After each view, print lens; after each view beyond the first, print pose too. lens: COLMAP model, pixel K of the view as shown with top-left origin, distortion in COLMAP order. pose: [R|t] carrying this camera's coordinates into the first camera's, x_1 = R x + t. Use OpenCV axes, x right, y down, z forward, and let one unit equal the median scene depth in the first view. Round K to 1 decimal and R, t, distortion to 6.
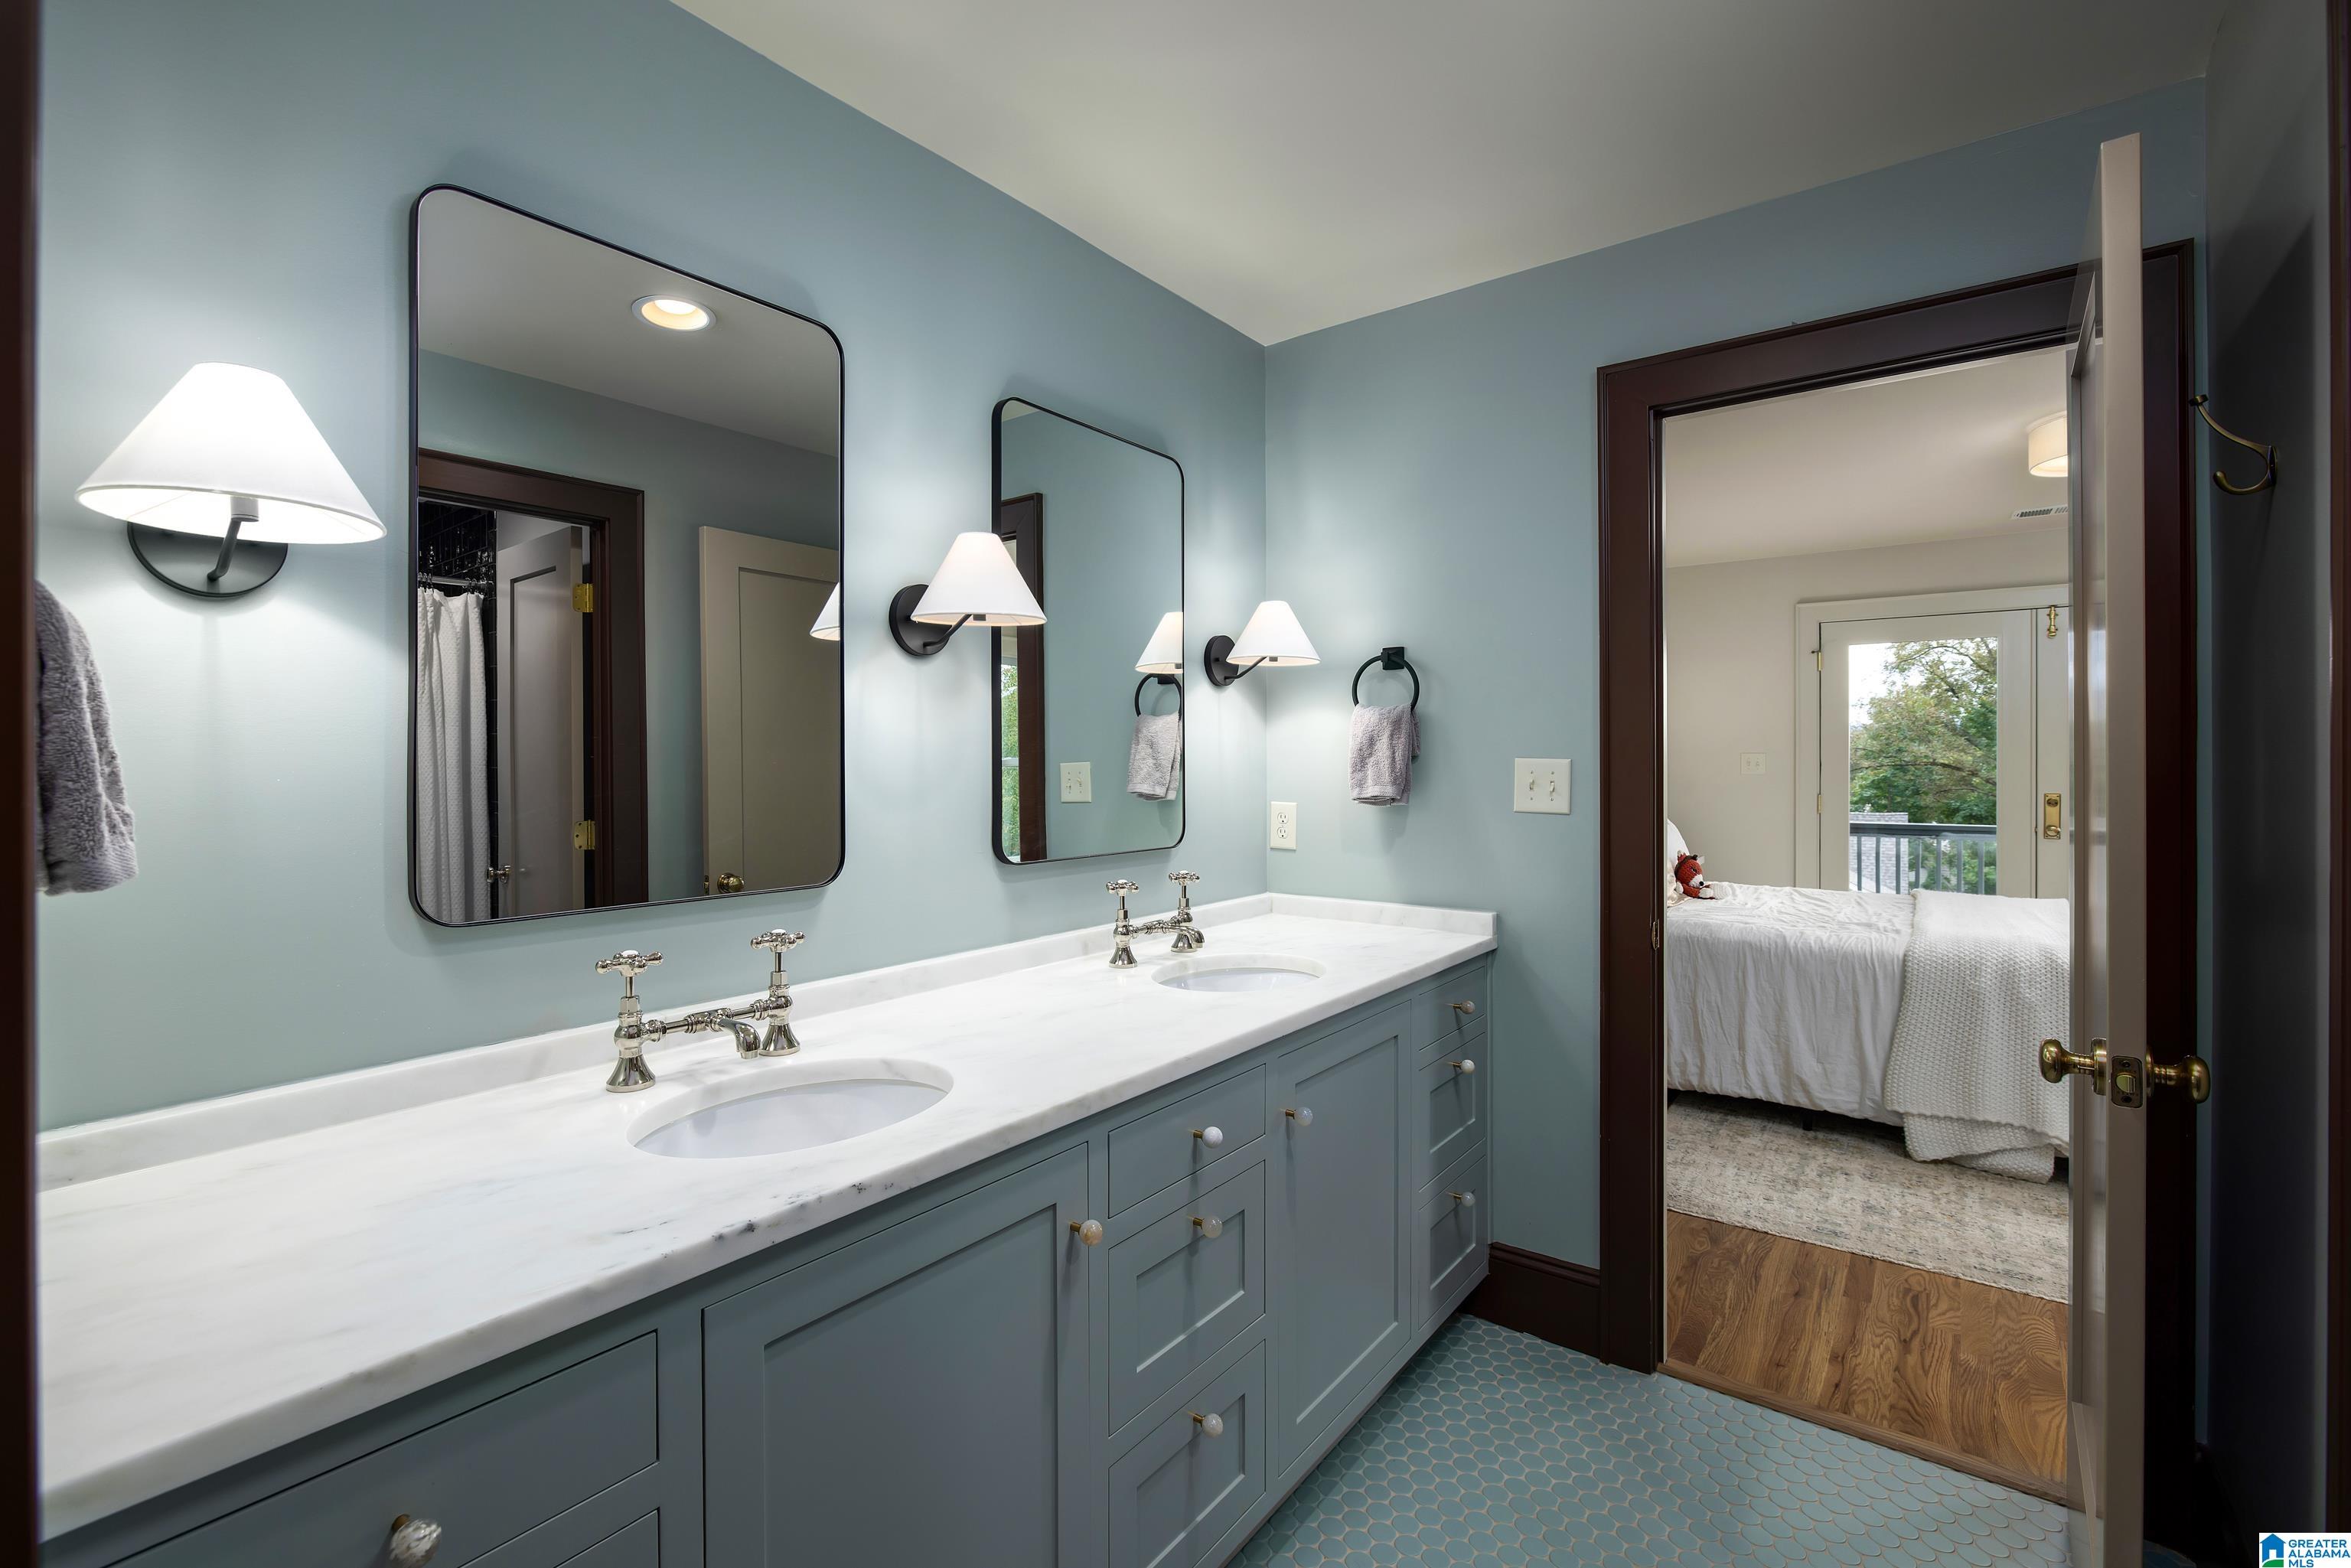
lens RADIAL K [[1048.1, 0, 1157.5], [0, 1048.1, 764.0], [0, 0, 1]] dist [-0.003986, 0.000023]
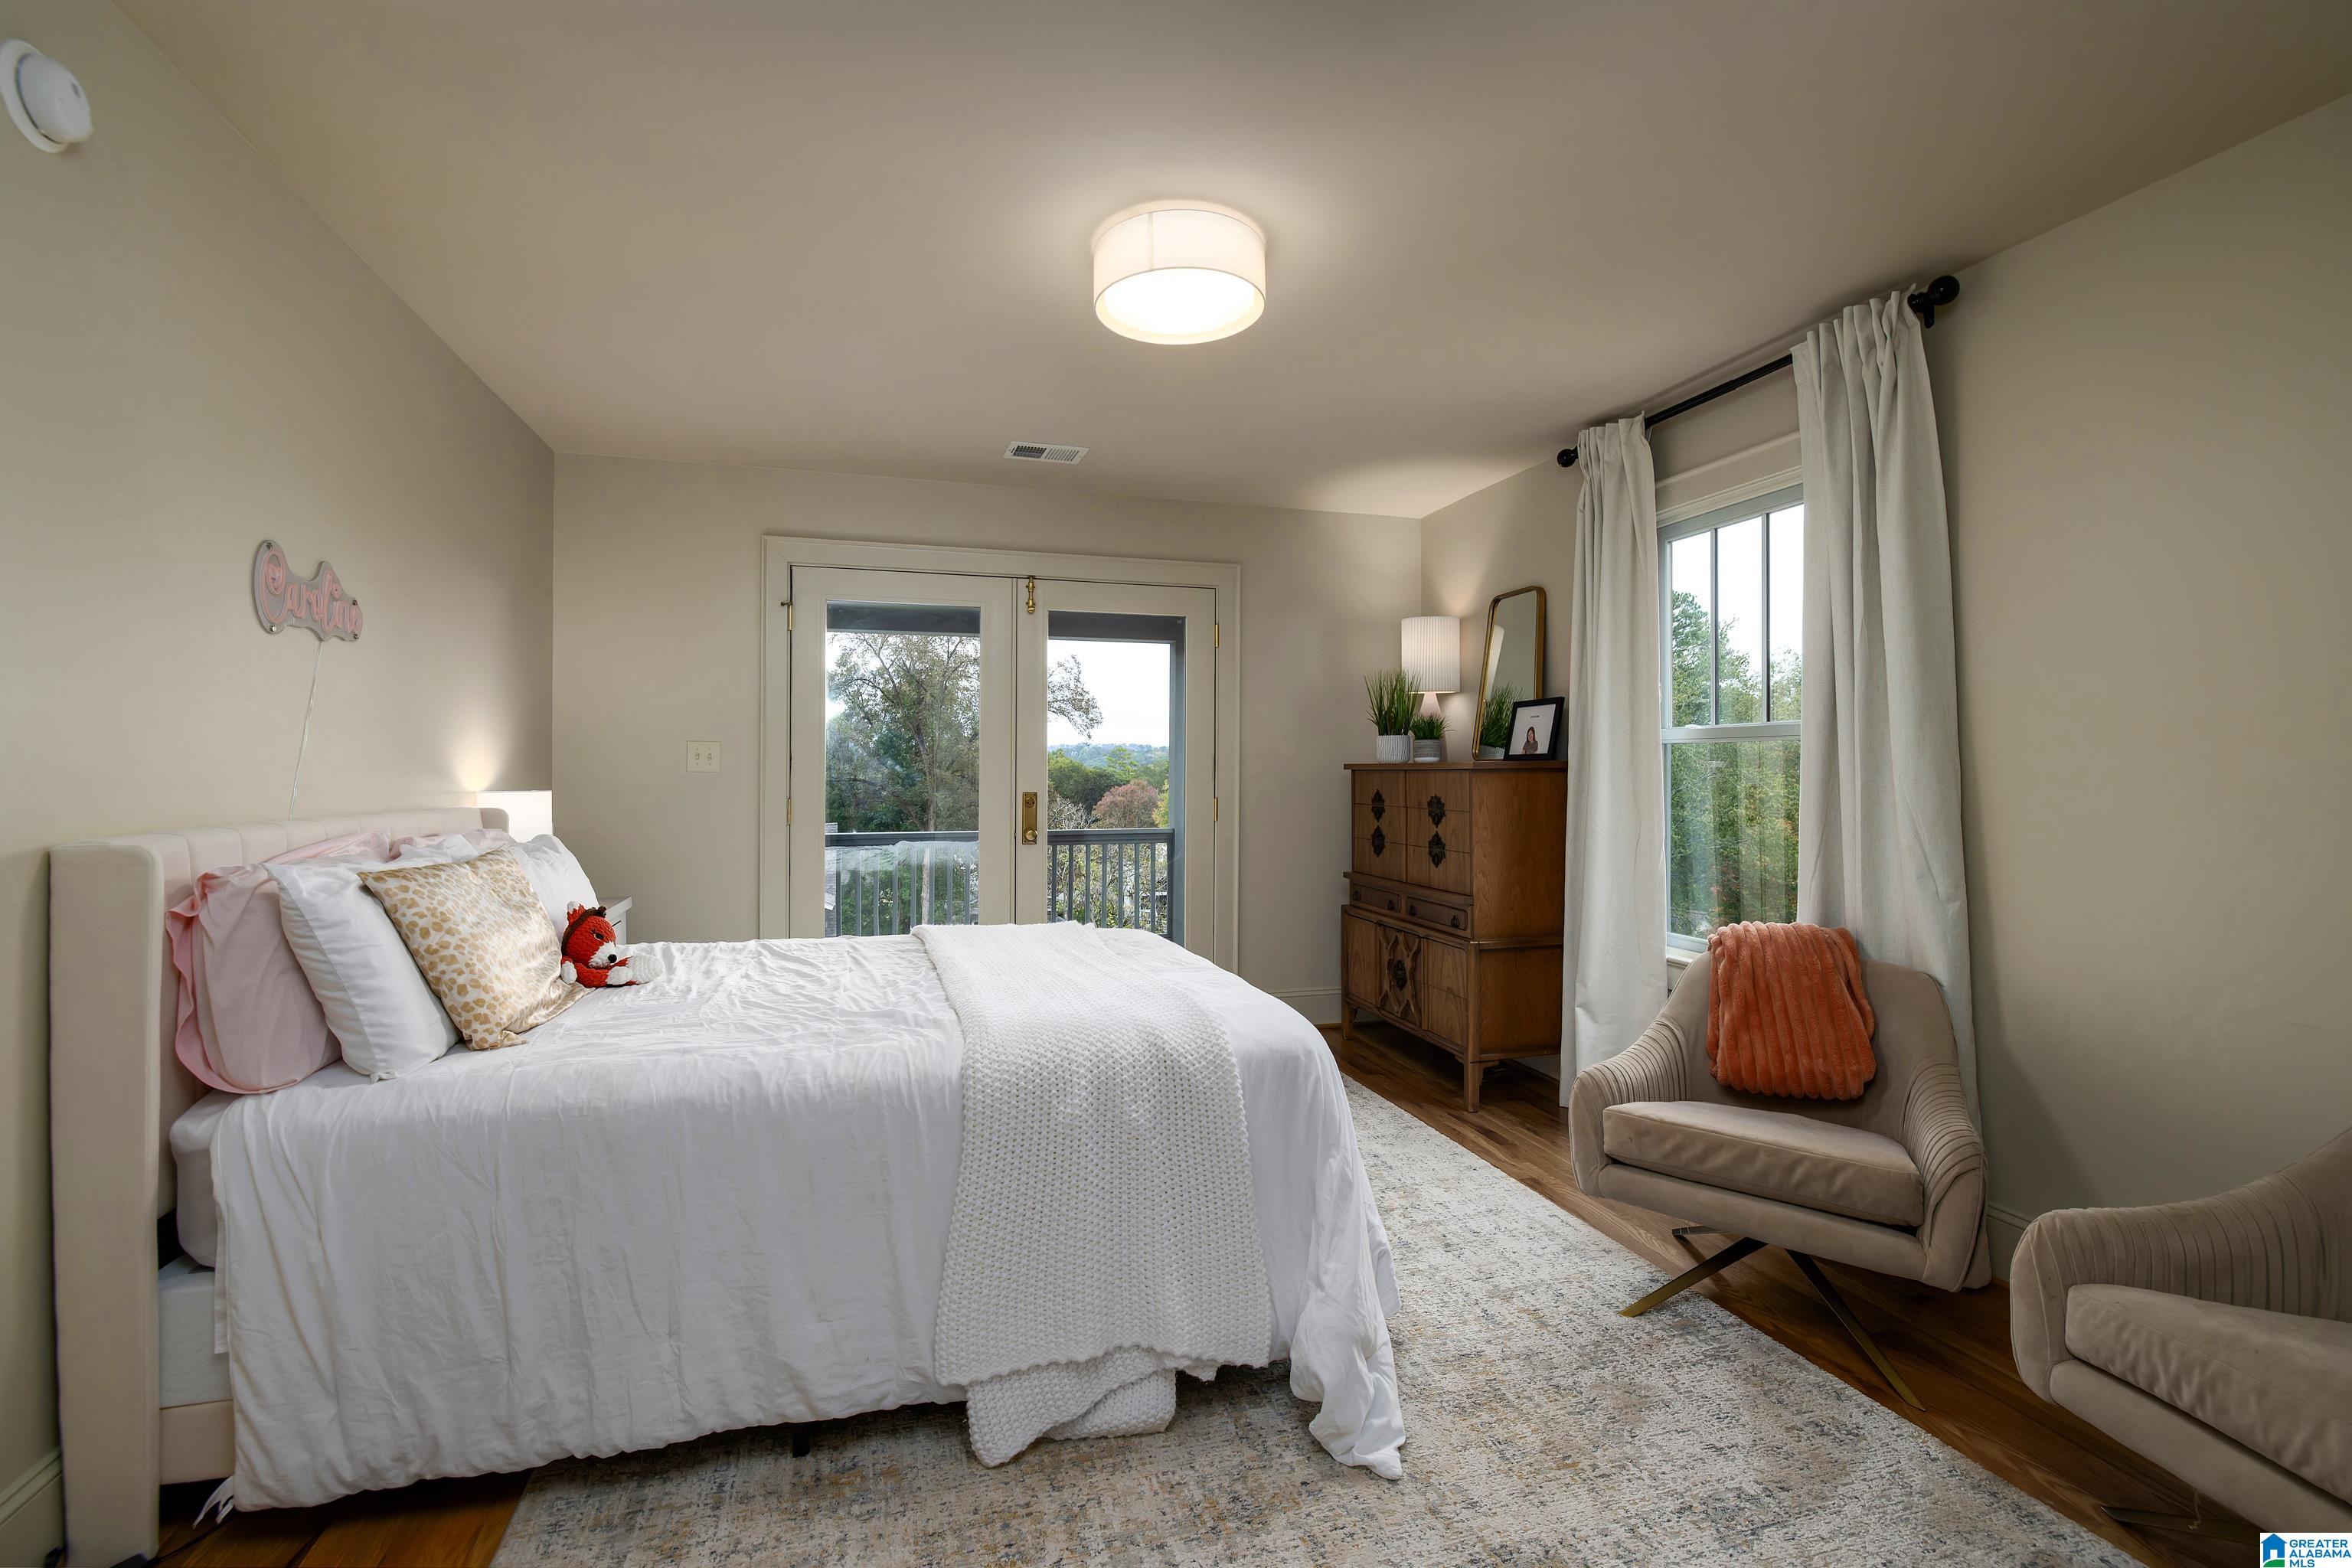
lens RADIAL K [[1048.5, 0, 1162.5], [0, 1048.5, 767.0], [0, 0, 1]] dist [-0.003986, 0.000023]
pose [[0.600660, 0.008158, 0.799463, 0.254326], [0.003301, 0.999914, -0.012684, 0.021250], [-0.799498, 0.010258, 0.600581, 0.439986]]
